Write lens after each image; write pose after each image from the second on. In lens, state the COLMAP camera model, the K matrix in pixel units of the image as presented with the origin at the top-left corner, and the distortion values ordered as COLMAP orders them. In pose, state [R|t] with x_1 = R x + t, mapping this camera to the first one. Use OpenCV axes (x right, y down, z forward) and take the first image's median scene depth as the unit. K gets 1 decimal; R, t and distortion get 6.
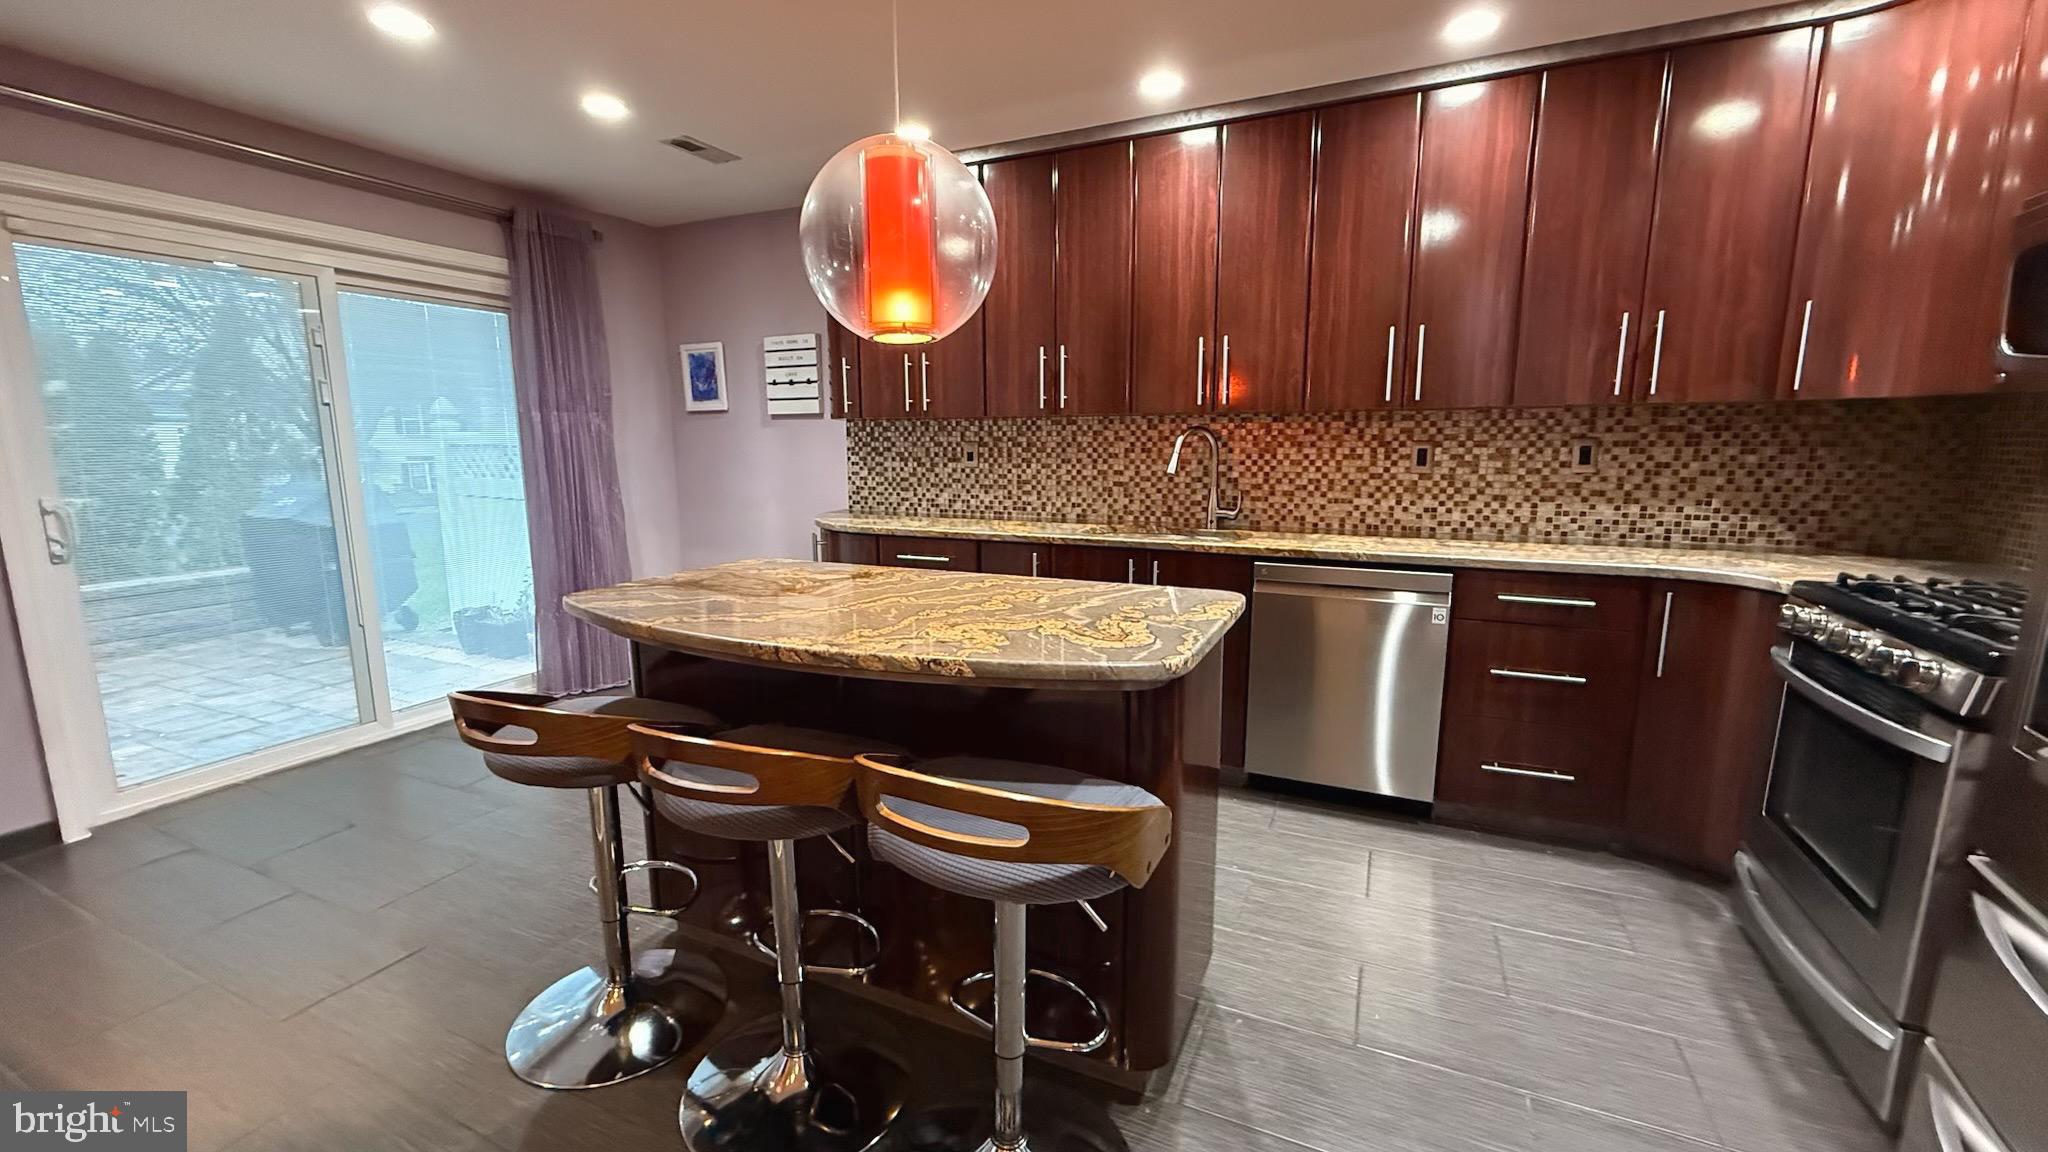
lens RADIAL K [[811.3, 0, 1024.0], [0, 811.3, 576.0], [0, 0, 1]] dist [-0.001247, 0.000009]
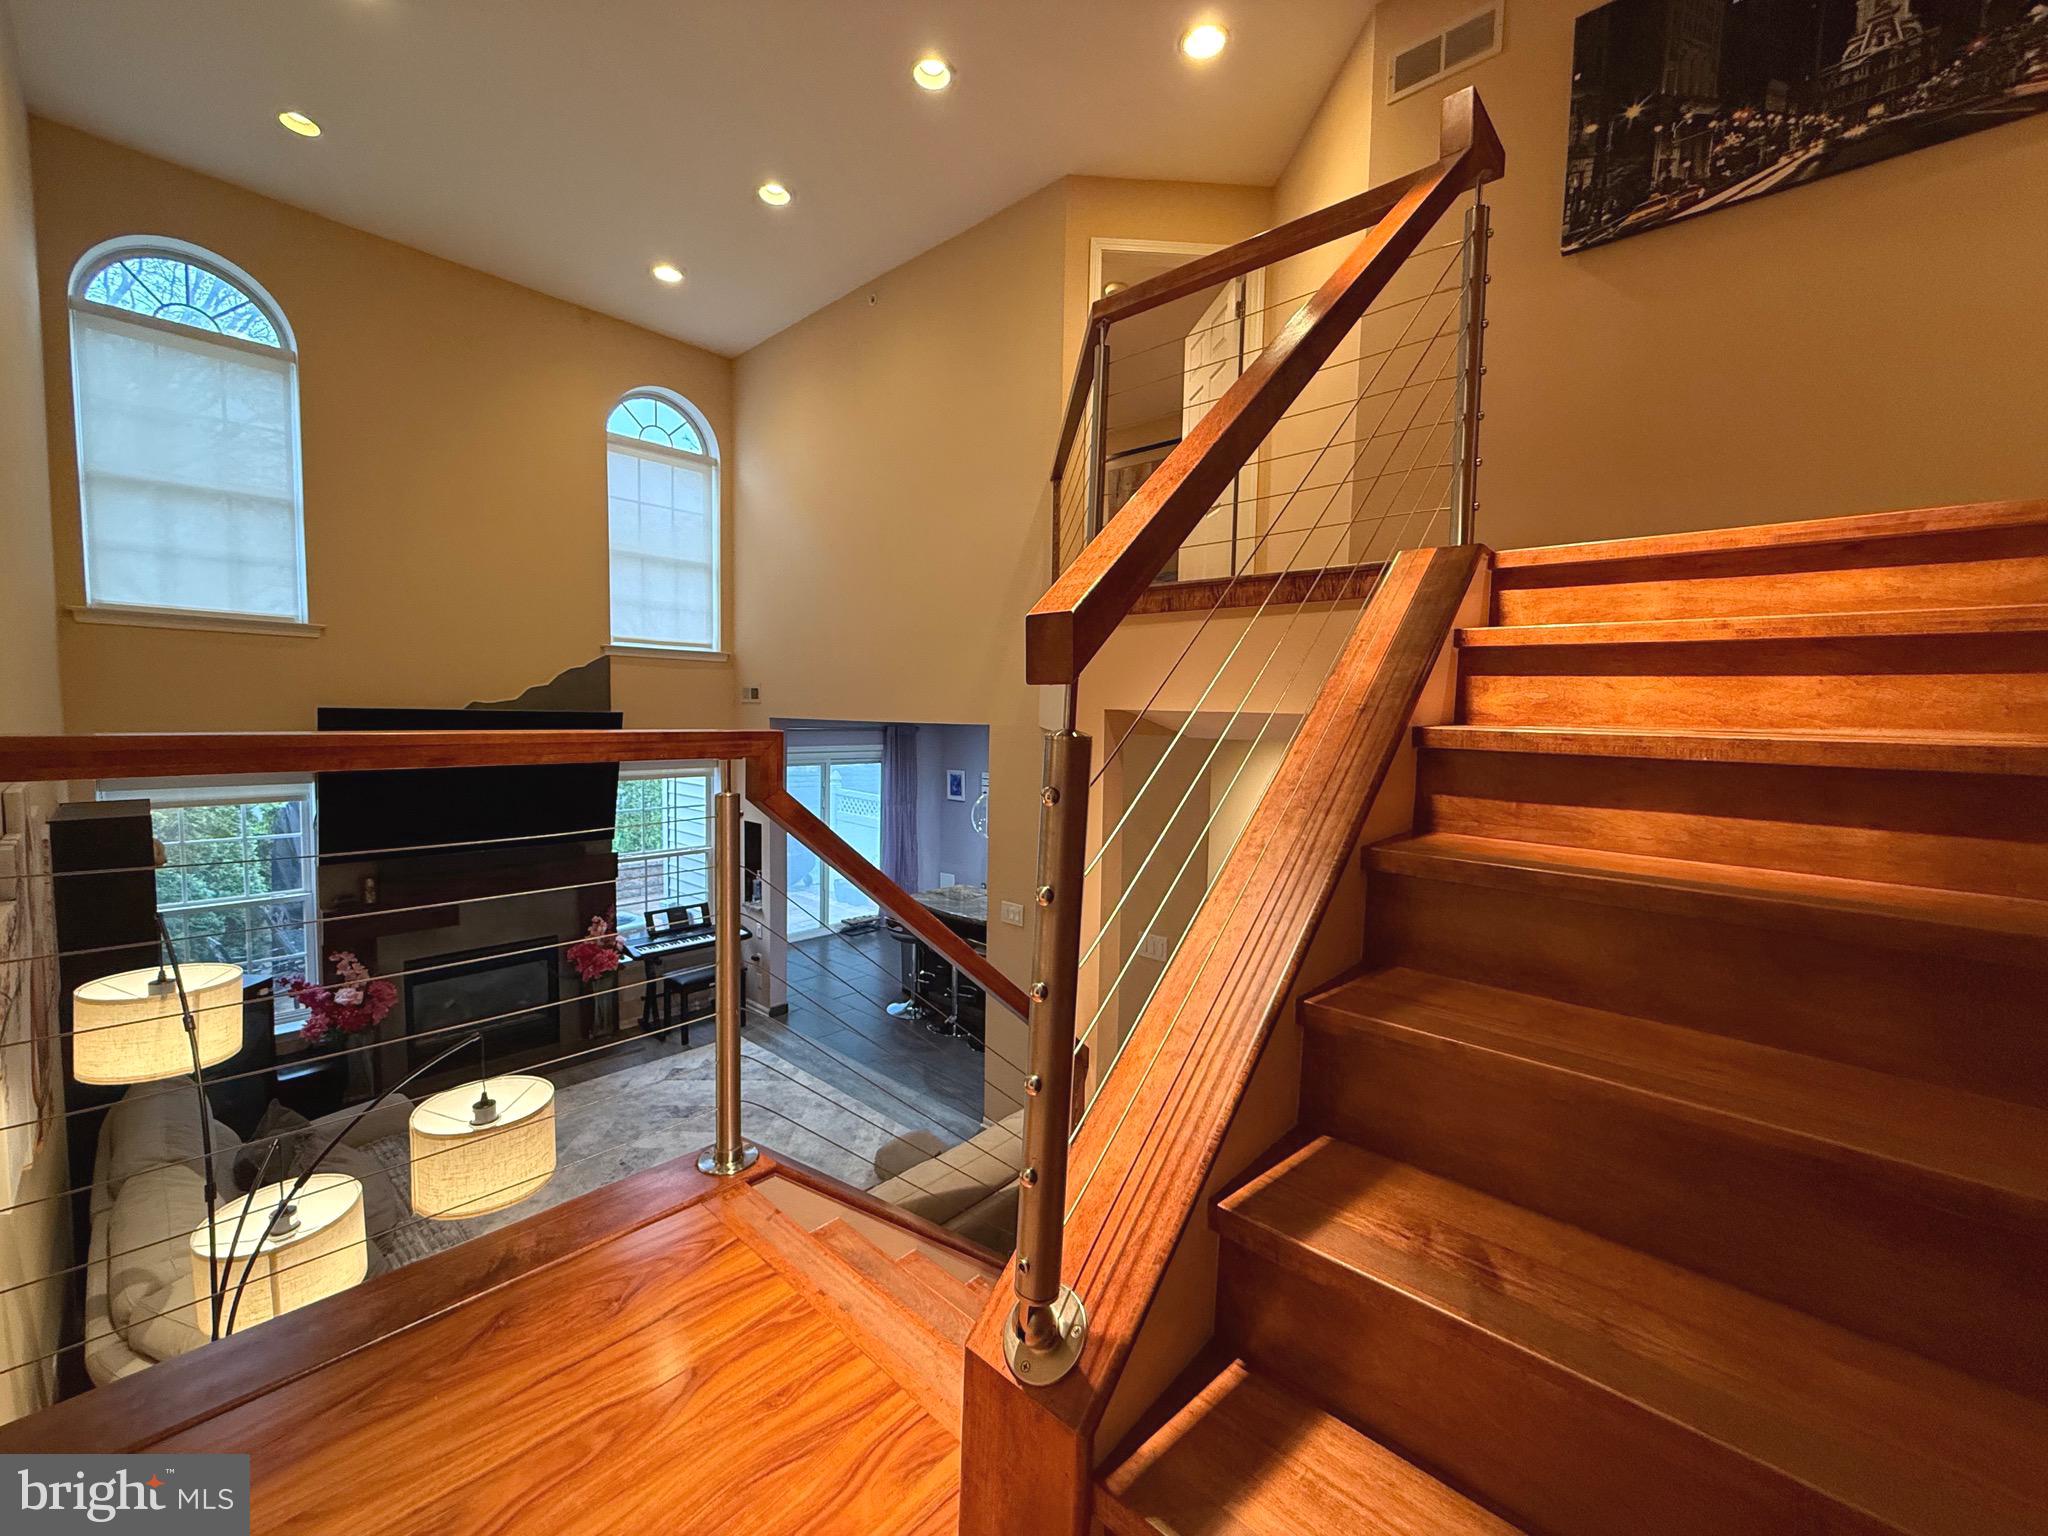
lens RADIAL K [[823.9, 0, 1024.0], [0, 823.9, 768.0], [0, 0, 1]] dist [-0.000132, 0.000084]
pose [[0.950695, 0.044957, -0.306851, 0.567277], [-0.075264, 0.993303, -0.087656, -0.141857], [0.300856, 0.106429, 0.947712, -1.301747]]
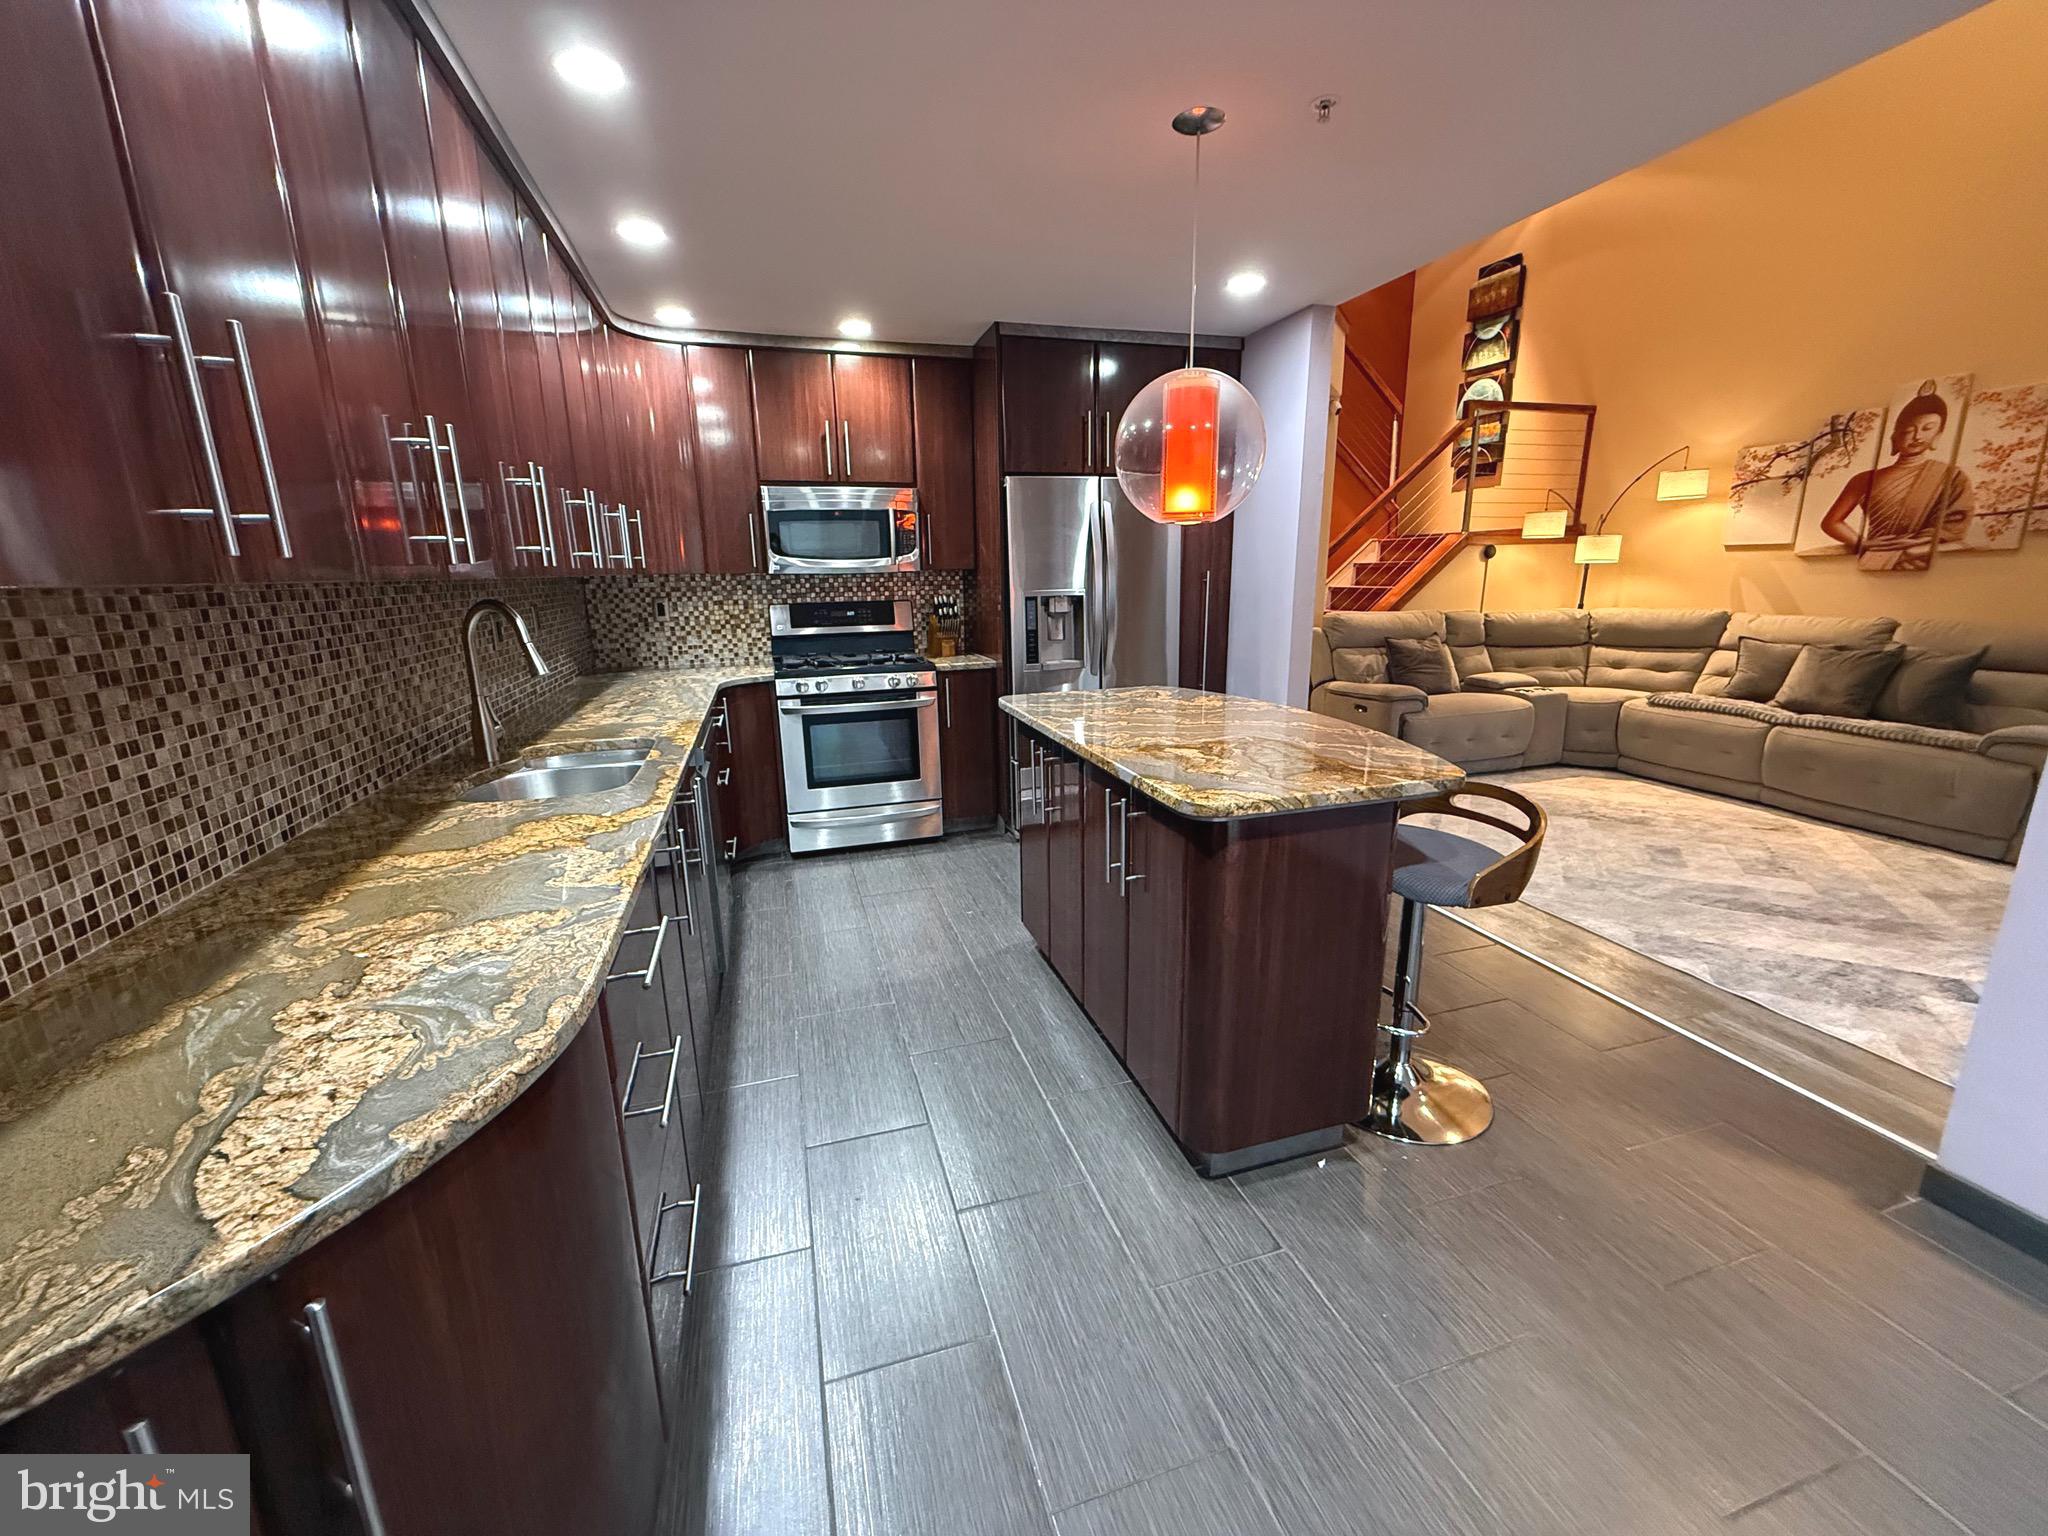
lens RADIAL K [[823.9, 0, 1024.0], [0, 823.9, 768.0], [0, 0, 1]] dist [-0.000132, 0.000084]
pose [[-0.670986, -0.158737, 0.724279, -0.505267], [0.144796, 0.929957, 0.337957, -0.206221], [-0.727194, 0.331637, -0.601003, 1.059021]]
